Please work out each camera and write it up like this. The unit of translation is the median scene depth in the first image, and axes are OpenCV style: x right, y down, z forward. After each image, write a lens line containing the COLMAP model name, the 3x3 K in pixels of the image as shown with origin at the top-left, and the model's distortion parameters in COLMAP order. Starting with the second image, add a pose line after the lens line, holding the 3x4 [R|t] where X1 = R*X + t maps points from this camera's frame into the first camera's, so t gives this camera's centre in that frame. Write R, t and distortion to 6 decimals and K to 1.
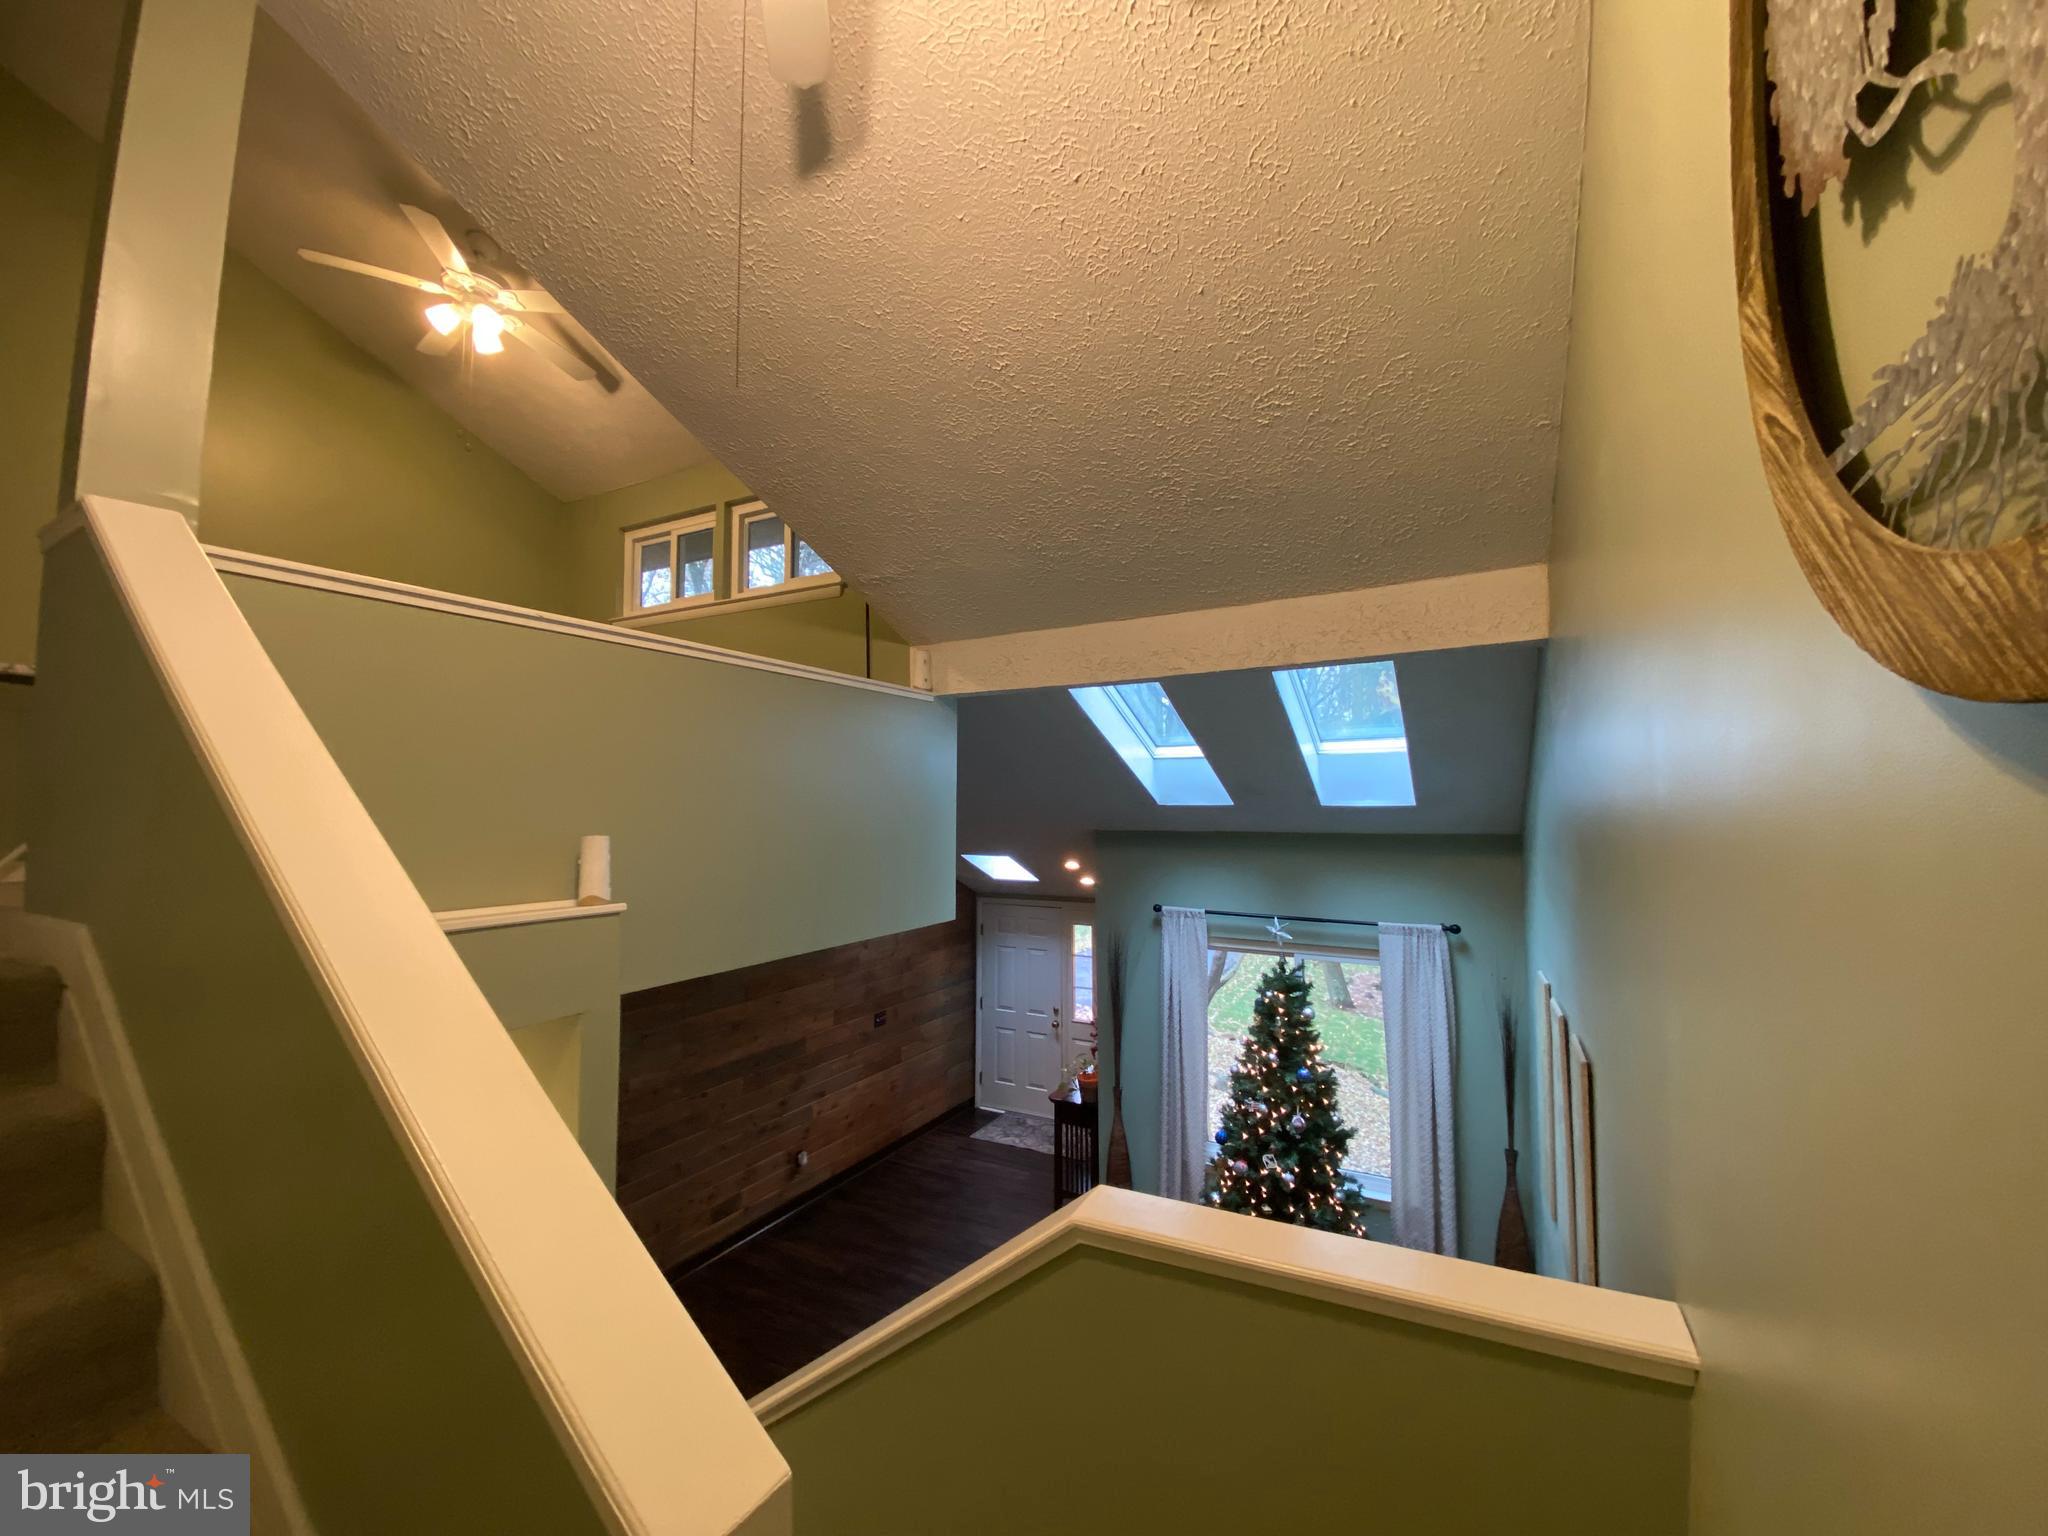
lens RADIAL K [[817.4, 0, 1020.1], [0, 817.4, 734.9], [0, 0, 1]] dist [0.021682, -0.000015]
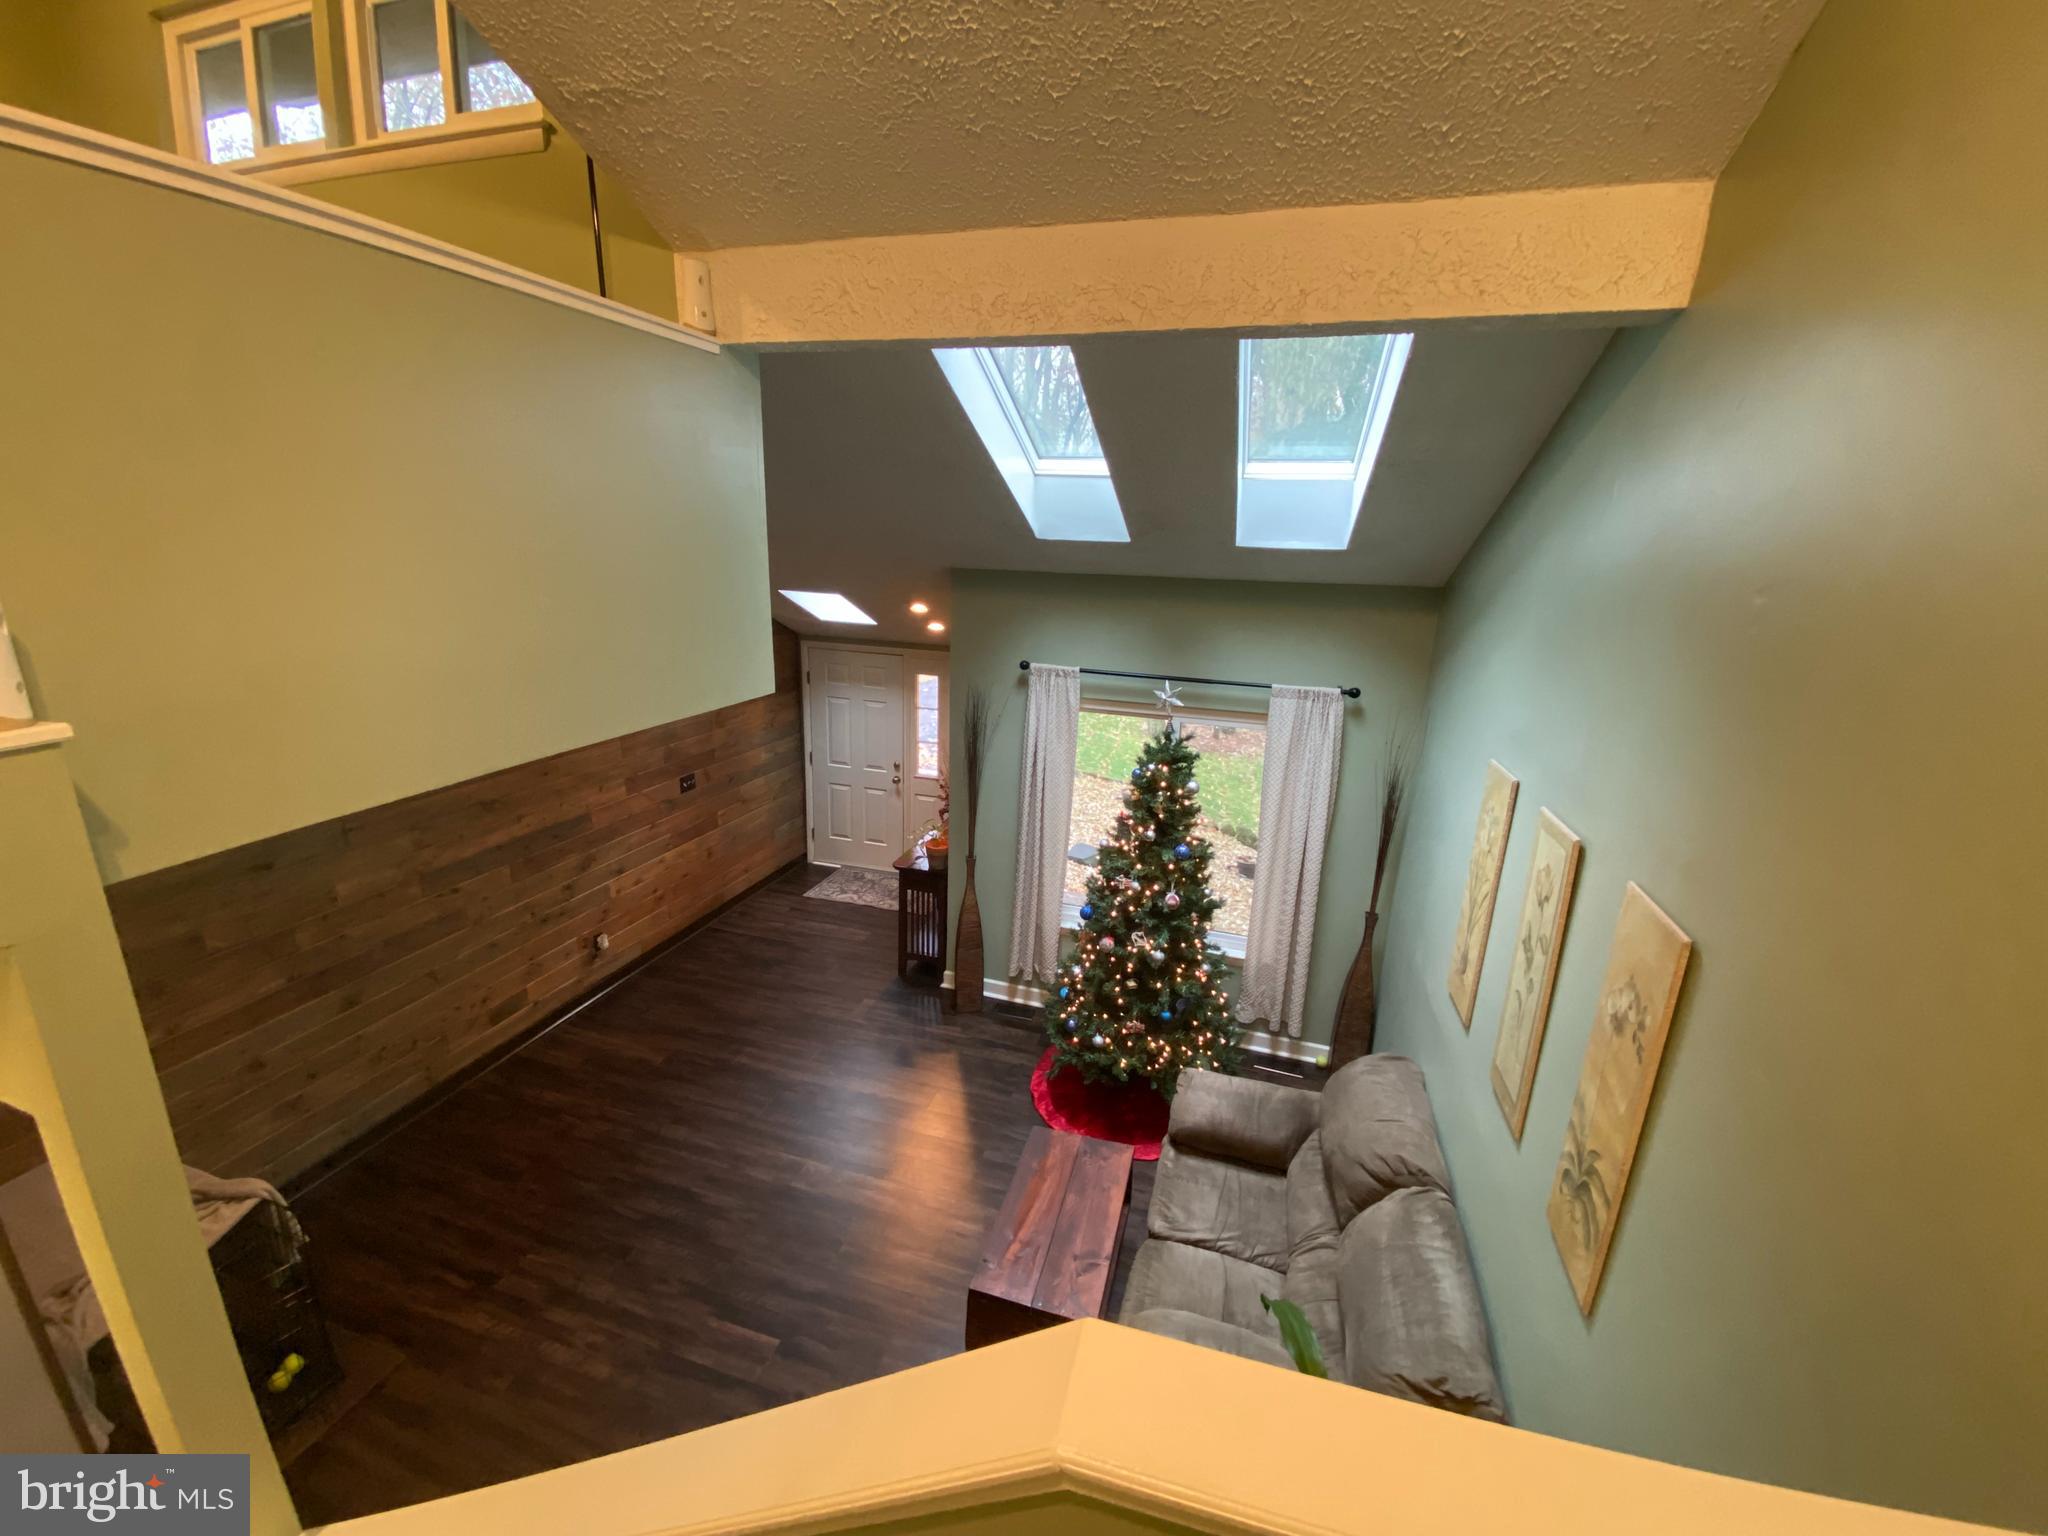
lens RADIAL K [[824.7, 0, 1024.0], [0, 824.7, 768.0], [0, 0, 1]] dist [0.036078, -0.027207]
pose [[0.977571, -0.017782, 0.209855, -0.014229], [-0.058761, 0.933830, 0.352858, 0.012727], [-0.202243, -0.357275, 0.911840, 0.206070]]
